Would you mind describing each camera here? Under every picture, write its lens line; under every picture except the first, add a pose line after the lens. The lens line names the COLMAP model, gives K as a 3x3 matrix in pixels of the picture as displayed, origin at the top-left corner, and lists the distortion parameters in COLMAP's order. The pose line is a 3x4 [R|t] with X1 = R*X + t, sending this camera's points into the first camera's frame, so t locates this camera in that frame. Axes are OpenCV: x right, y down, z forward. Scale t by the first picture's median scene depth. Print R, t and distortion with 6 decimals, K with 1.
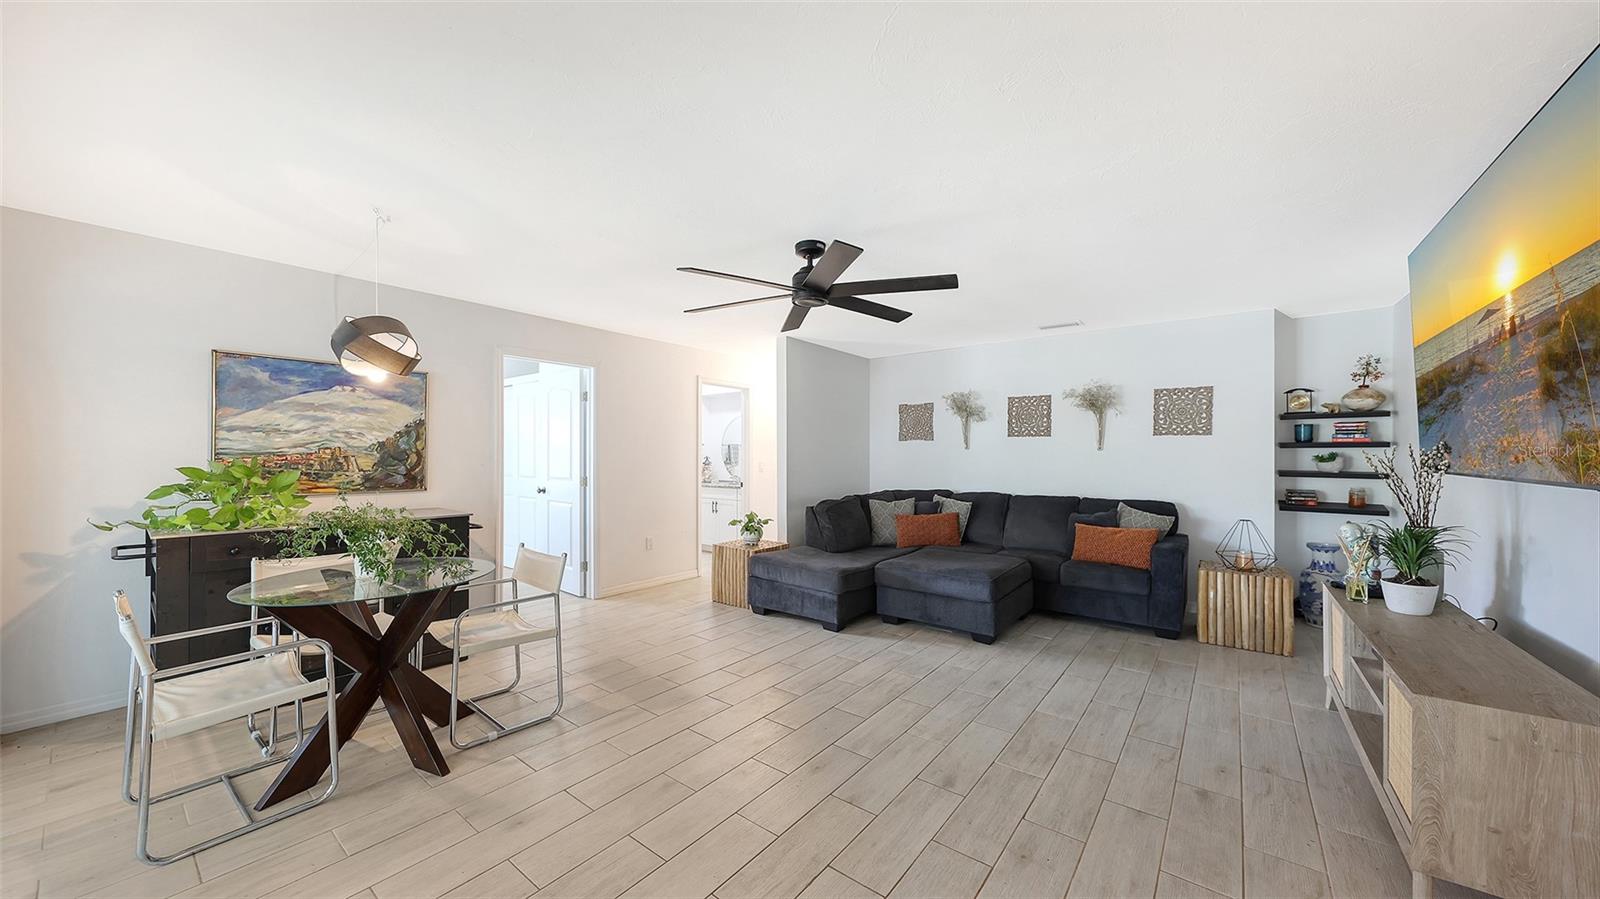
lens RADIAL K [[555.0, 0, 798.1], [0, 555.0, 456.4], [0, 0, 1]] dist [0.002906, -0.000157]
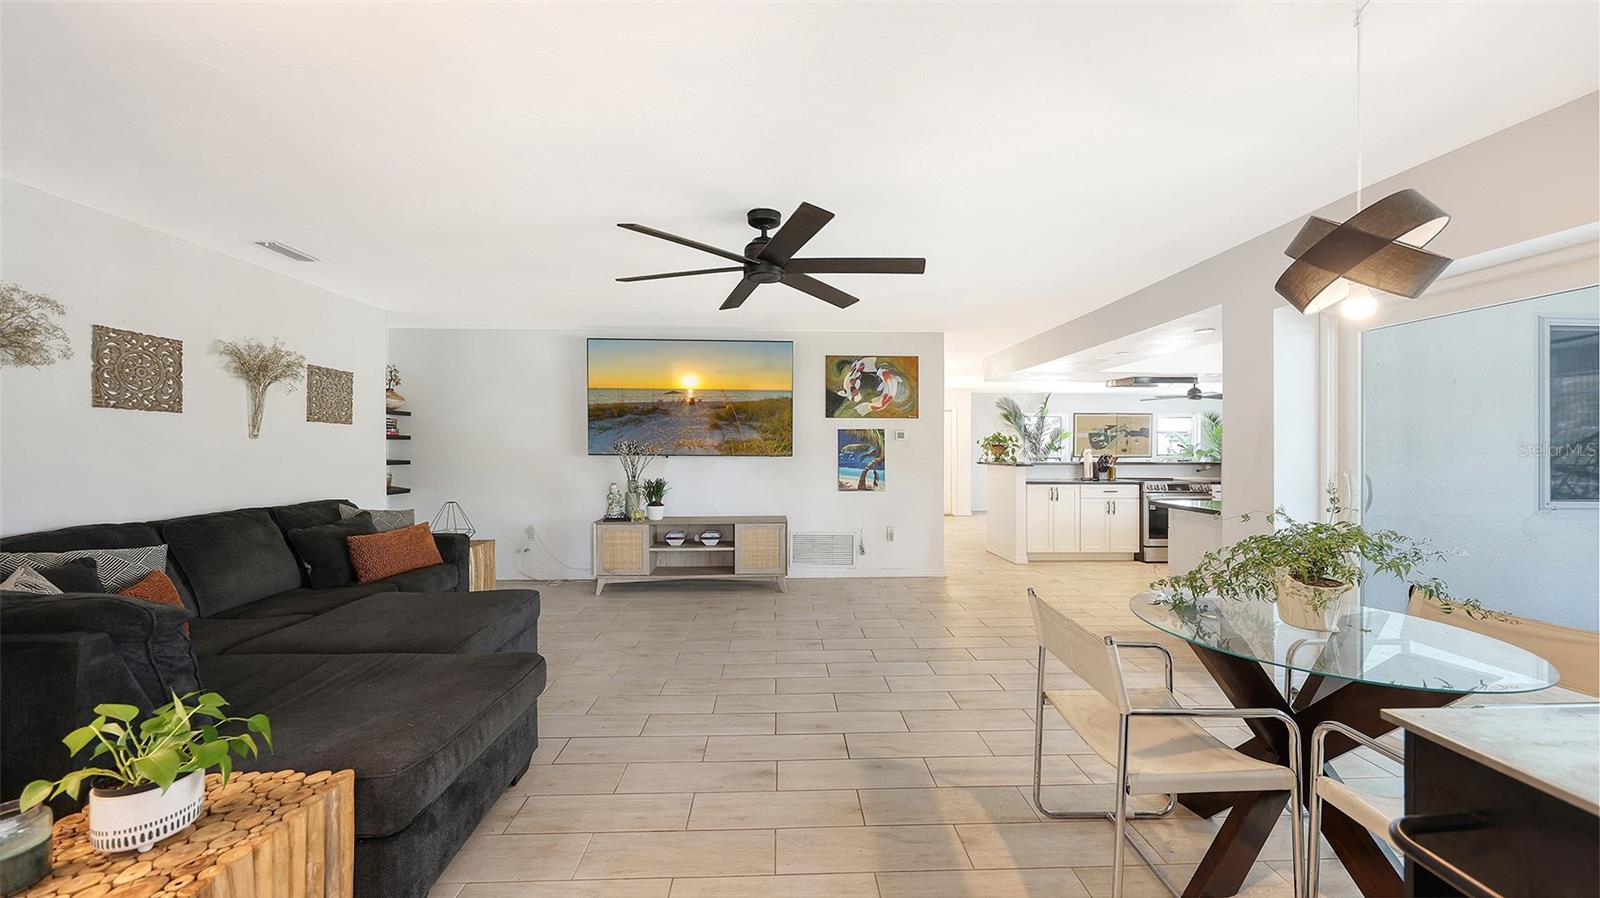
lens RADIAL K [[557.3, 0, 797.6], [0, 557.3, 445.6], [0, 0, 1]] dist [-0.001074, -0.000161]
pose [[-0.649757, -0.002732, 0.760137, -0.494076], [-0.002498, 0.999996, 0.001459, -0.004996], [-0.760138, -0.000951, -0.649761, 1.088465]]
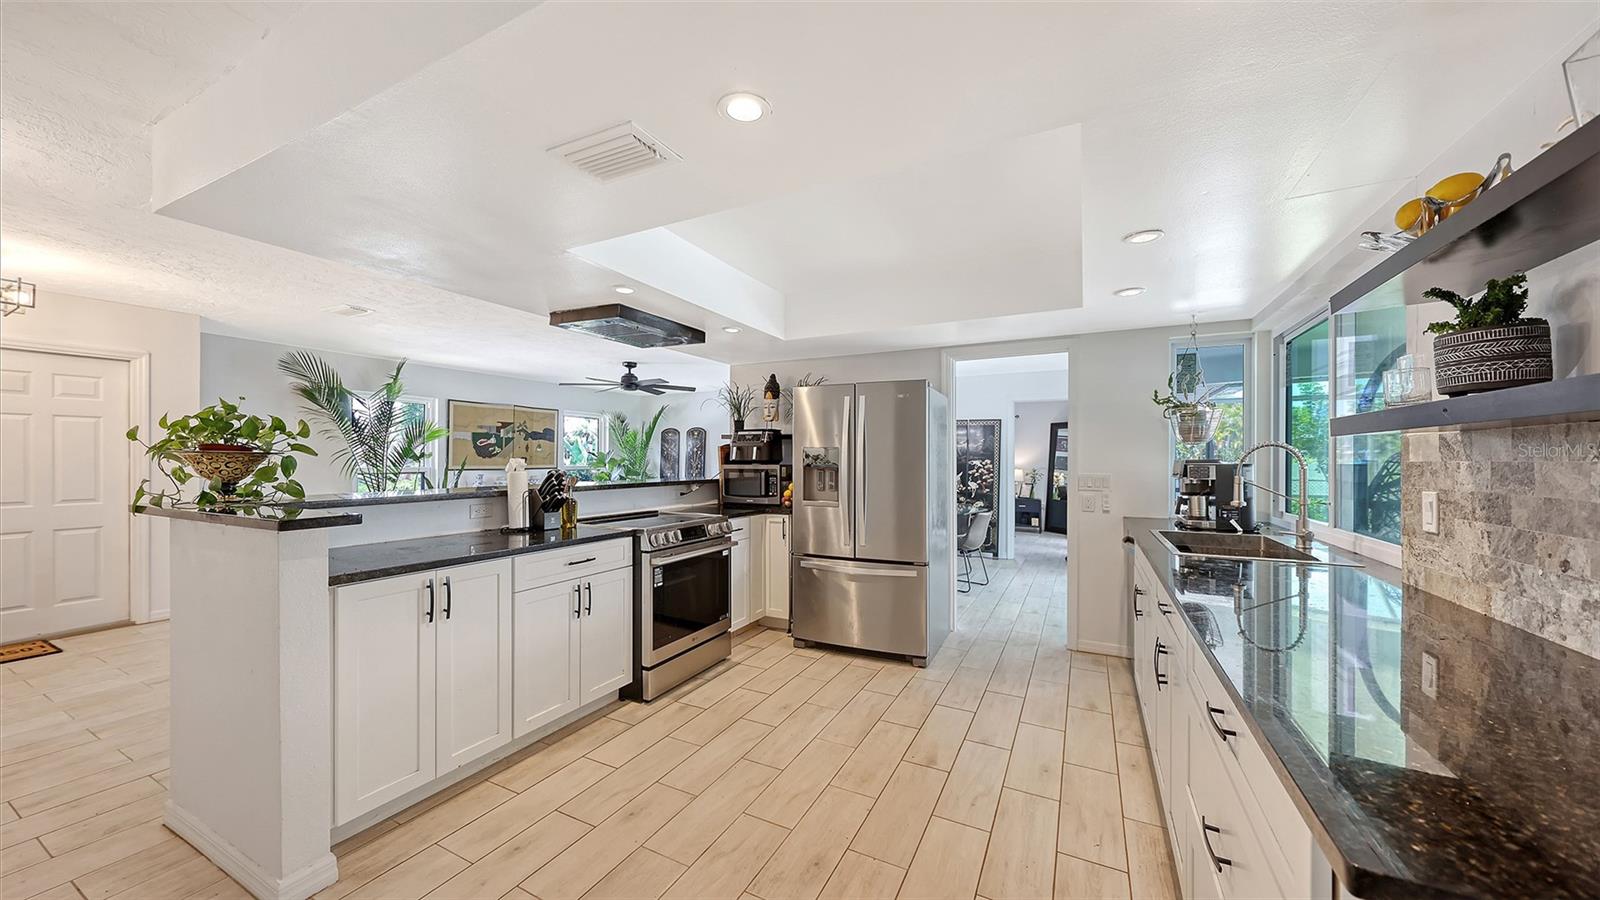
lens RADIAL K [[555.0, 0, 798.1], [0, 555.0, 456.9], [0, 0, 1]] dist [0.002906, -0.000157]
pose [[-0.982103, -0.009328, -0.188112, -0.028373], [-0.009695, 0.999952, 0.001034, -0.001102], [0.188093, 0.002839, -0.982147, 0.142008]]
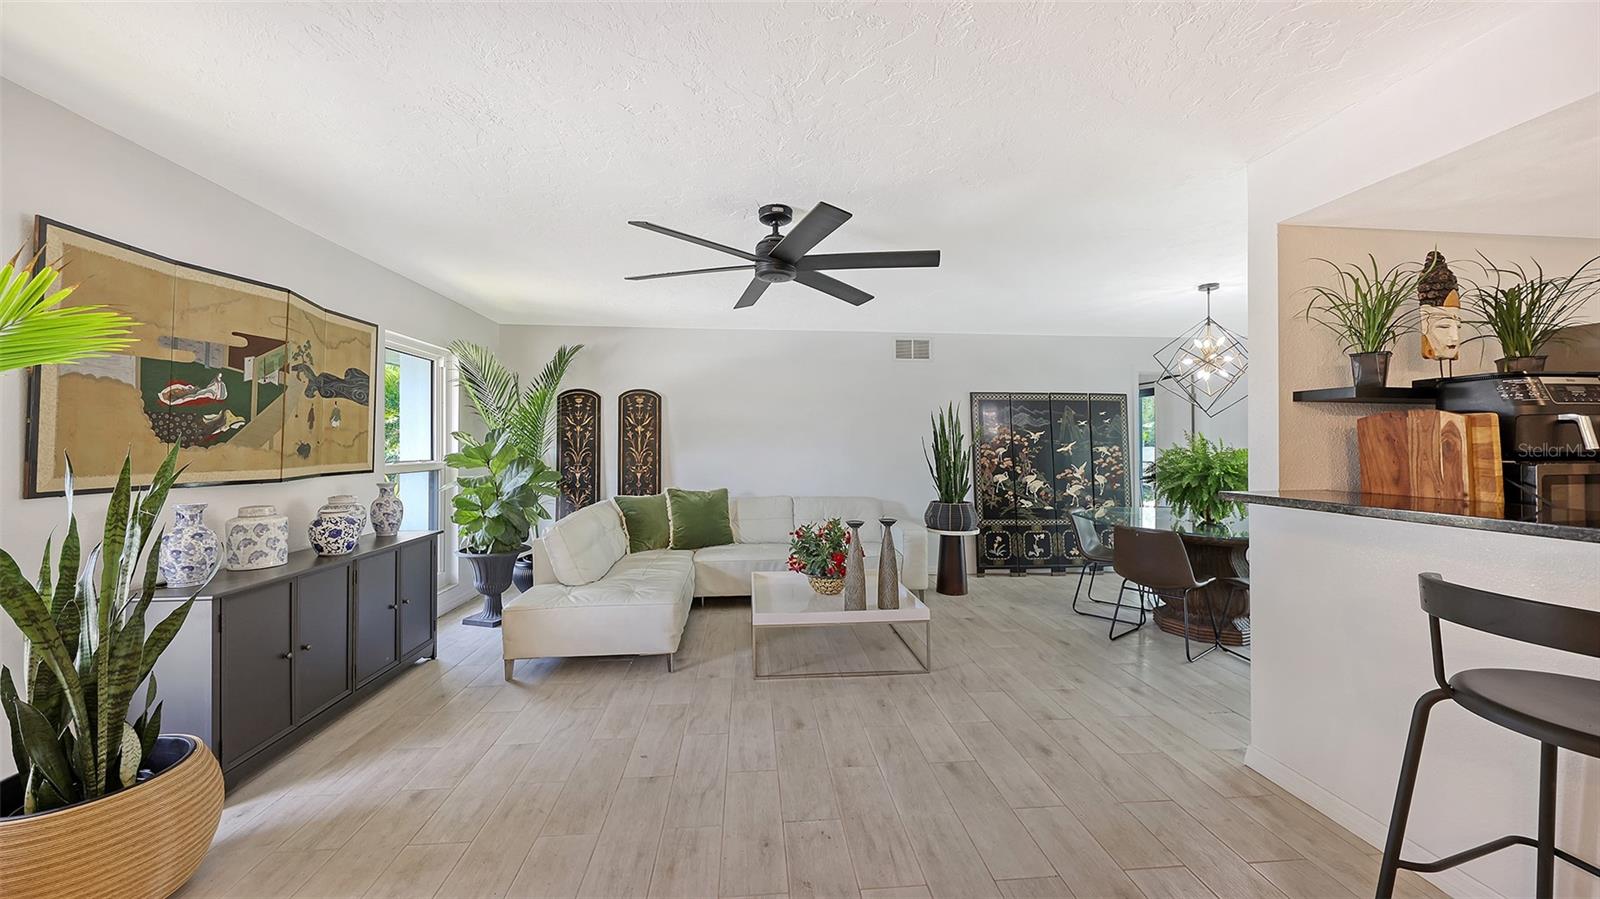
lens RADIAL K [[557.3, 0, 797.6], [0, 557.3, 446.1], [0, 0, 1]] dist [-0.001074, -0.000161]
pose [[-0.732724, -0.004017, -0.680514, 0.543875], [-0.008188, 0.999962, 0.002913, 0.006680], [0.680477, 0.007706, -0.732729, -0.971273]]
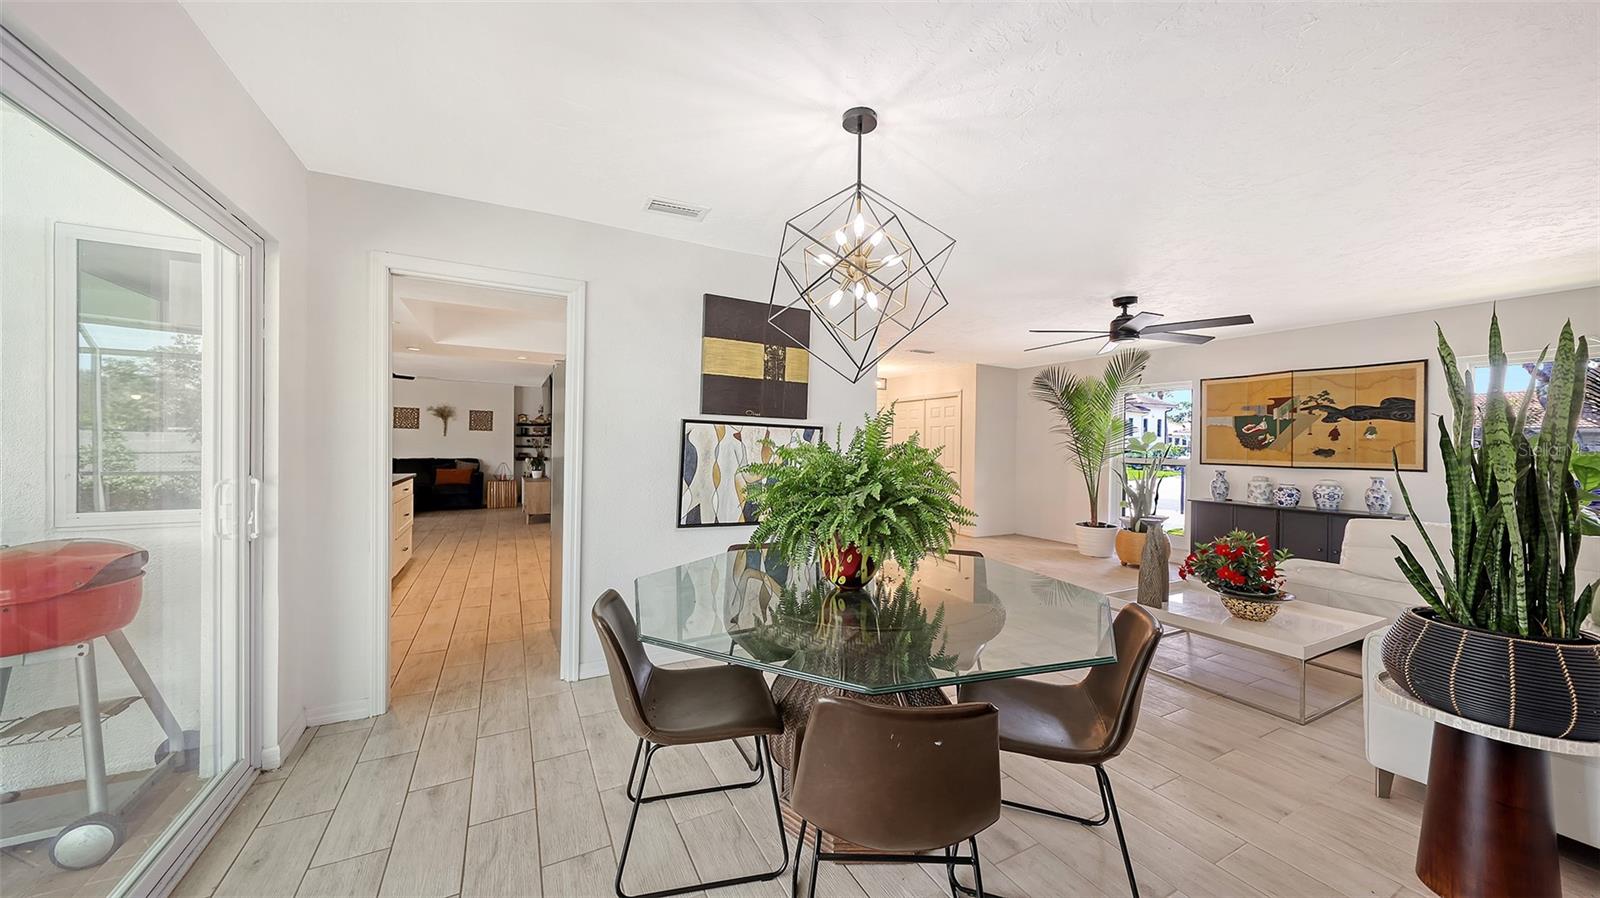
lens RADIAL K [[557.3, 0, 797.6], [0, 557.3, 445.6], [0, 0, 1]] dist [-0.001074, -0.000161]
pose [[0.411560, 0.000618, 0.911382, -1.004166], [-0.008241, 0.999961, 0.003043, 0.008709], [-0.911345, -0.008763, 0.411549, -1.322985]]
